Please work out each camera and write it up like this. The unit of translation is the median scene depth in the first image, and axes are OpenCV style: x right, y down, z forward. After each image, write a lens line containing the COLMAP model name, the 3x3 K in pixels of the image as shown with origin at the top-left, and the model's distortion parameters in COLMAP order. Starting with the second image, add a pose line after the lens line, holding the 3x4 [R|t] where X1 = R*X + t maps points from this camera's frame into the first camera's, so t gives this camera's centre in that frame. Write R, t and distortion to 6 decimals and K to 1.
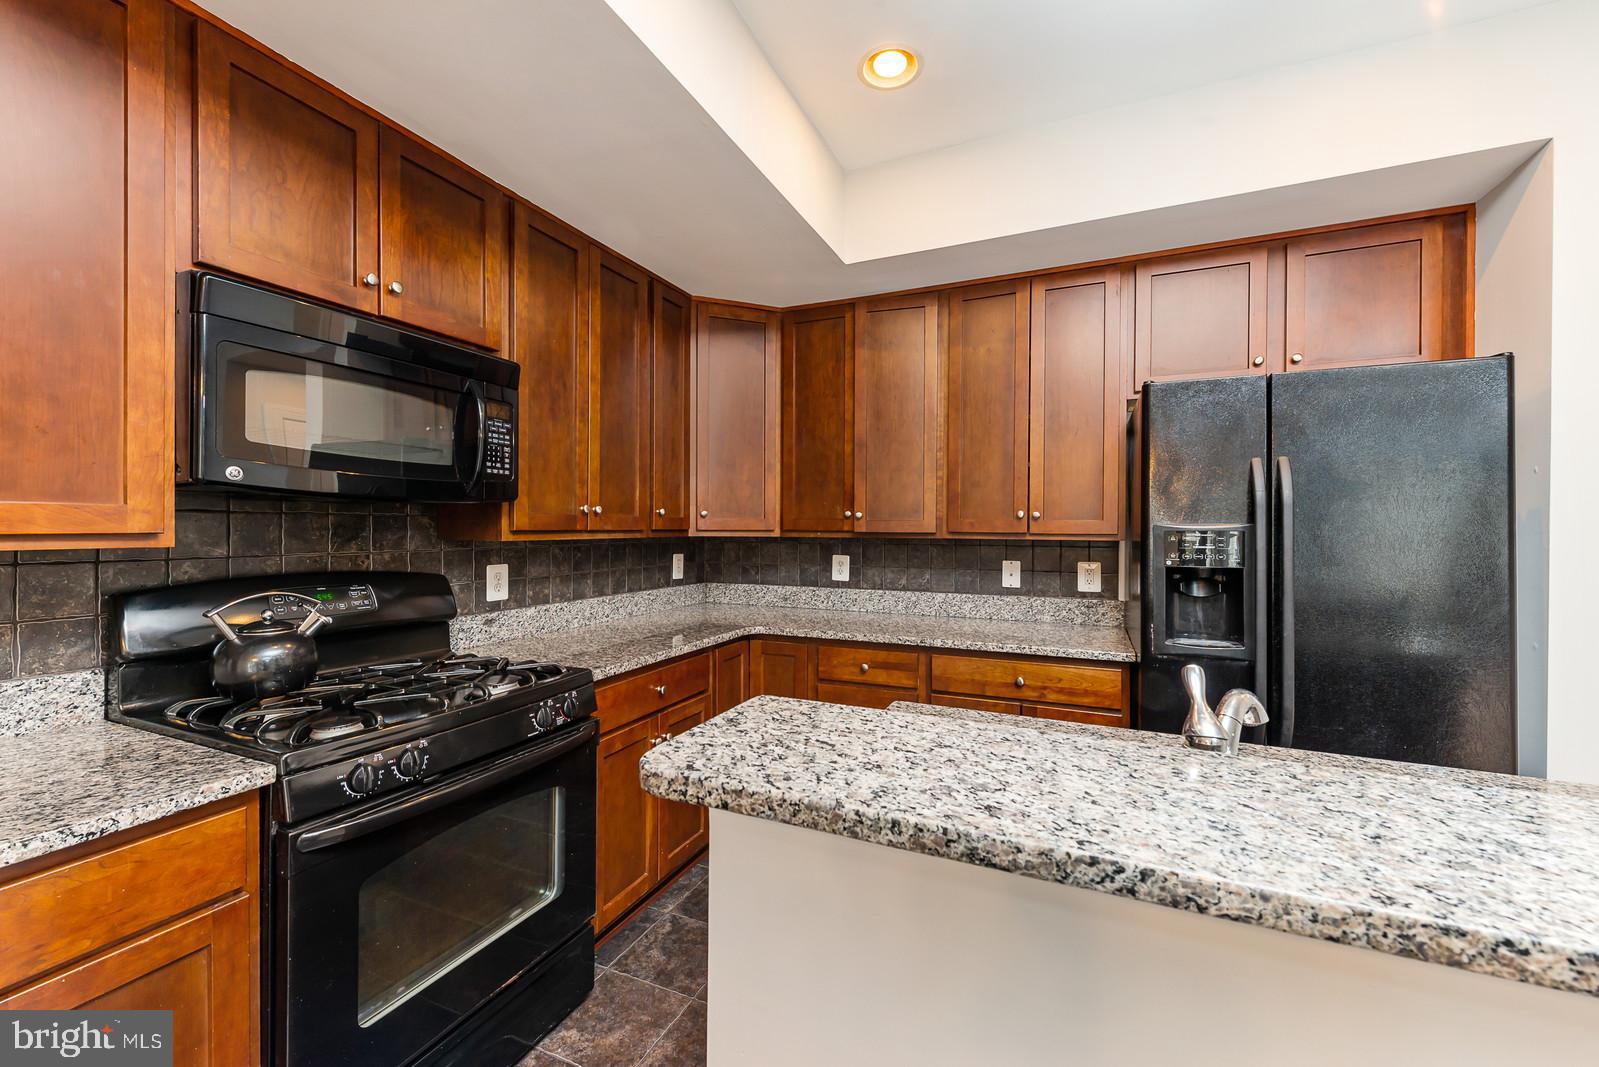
lens RADIAL K [[644.4, 0, 804.7], [0, 644.4, 527.9], [0, 0, 1]] dist [0.002206, 0.000155]
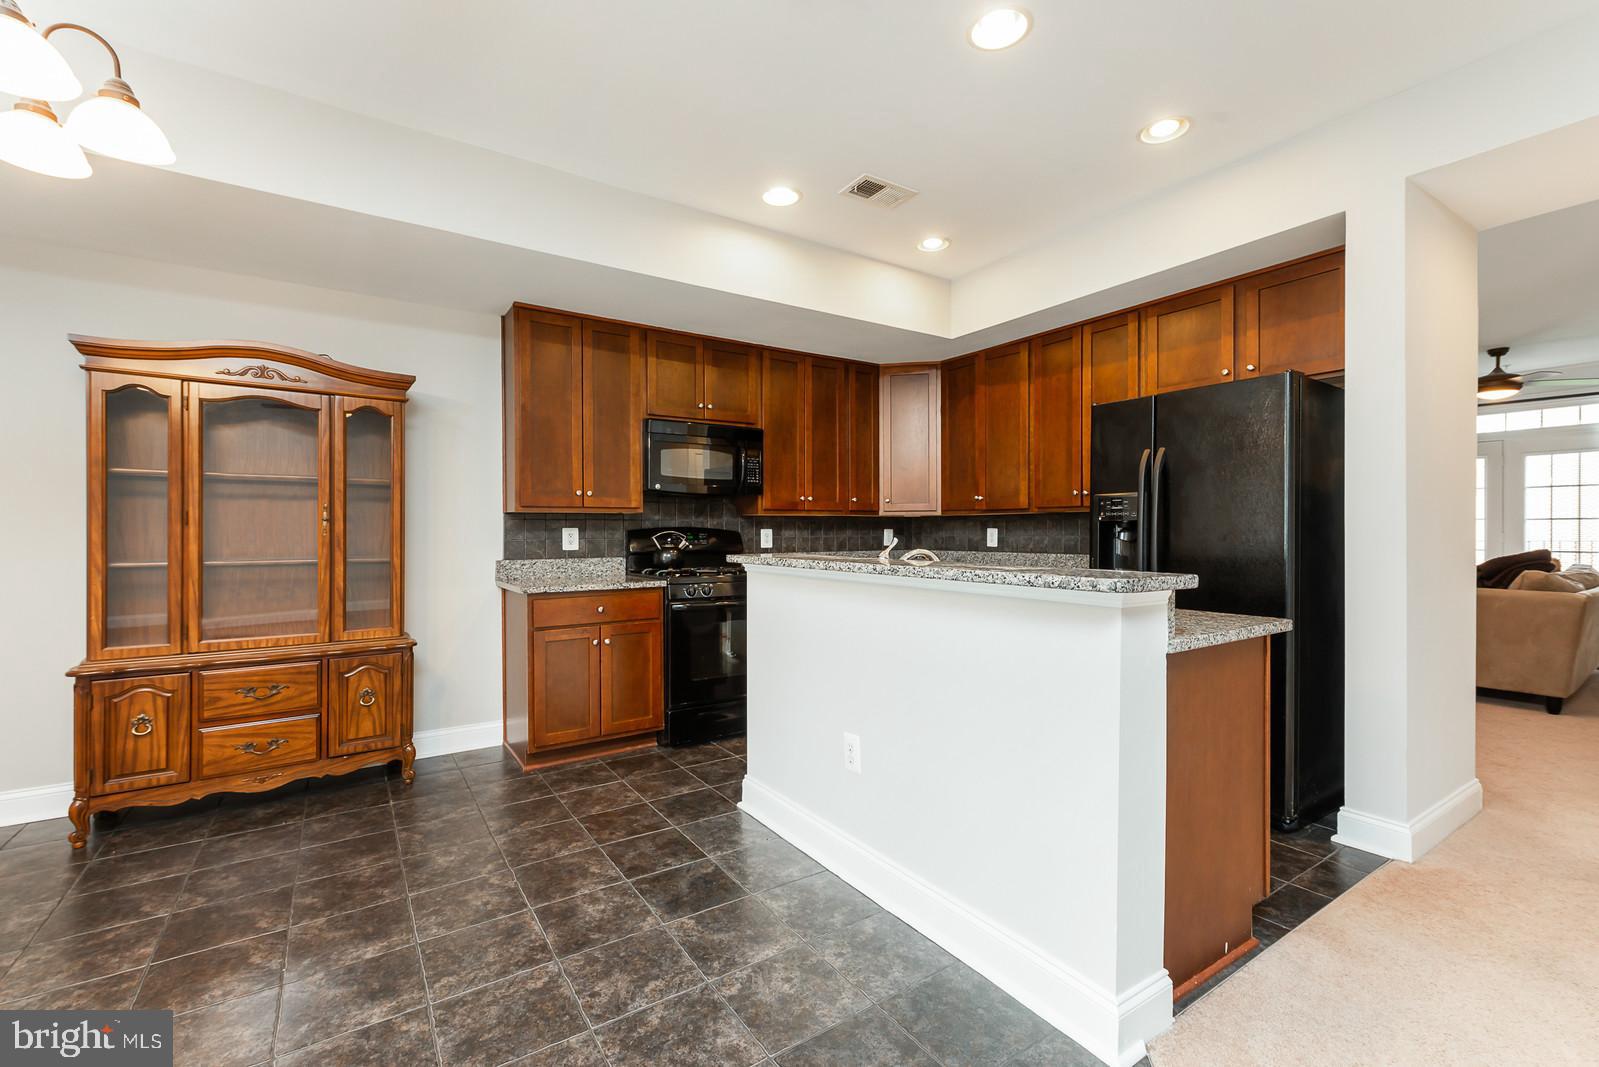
lens RADIAL K [[698.4, 0, 797.4], [0, 698.4, 533.9], [0, 0, 1]] dist [-0.000559, -0.000024]
pose [[0.843142, -0.006304, -0.537653, 0.835584], [0.008425, 0.999963, 0.001487, 0.079771], [0.537624, -0.005784, 0.843165, -0.820599]]
